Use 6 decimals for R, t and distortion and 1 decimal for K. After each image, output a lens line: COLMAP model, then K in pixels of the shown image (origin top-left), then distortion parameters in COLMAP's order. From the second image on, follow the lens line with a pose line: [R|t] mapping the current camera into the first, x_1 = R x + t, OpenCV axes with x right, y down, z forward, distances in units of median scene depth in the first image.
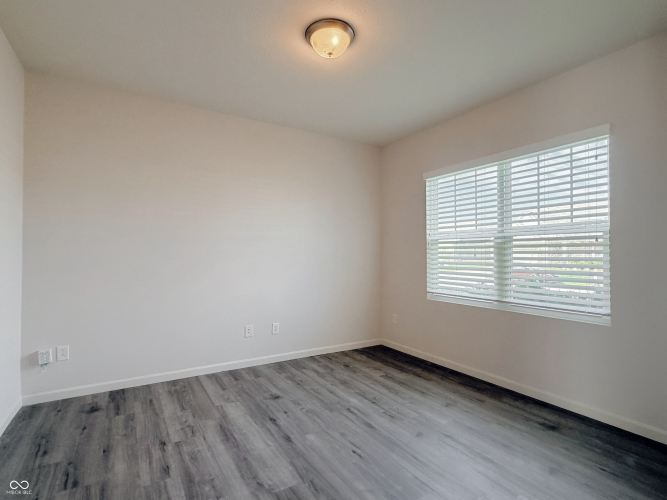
lens RADIAL K [[340.3, 0, 336.2], [0, 340.3, 251.4], [0, 0, 1]] dist [-0.010327, 0.001117]
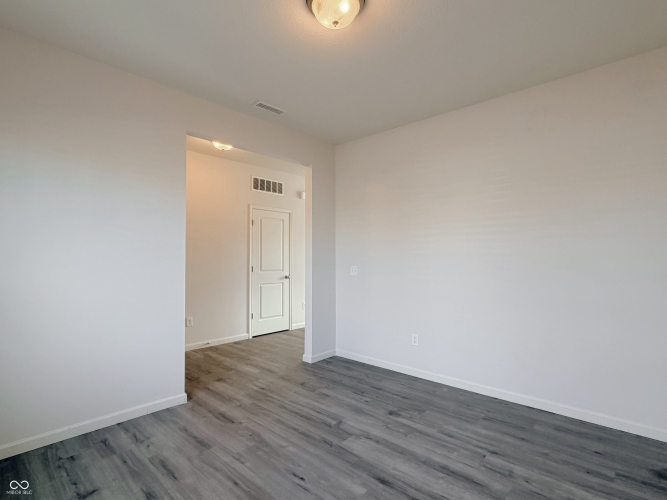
lens RADIAL K [[340.3, 0, 332.6], [0, 340.3, 252.7], [0, 0, 1]] dist [-0.010327, 0.001117]
pose [[-0.966388, -0.008967, -0.256930, 0.216975], [-0.002743, 0.999694, -0.024576, 0.005943], [0.257072, -0.023045, -0.966118, 1.943843]]
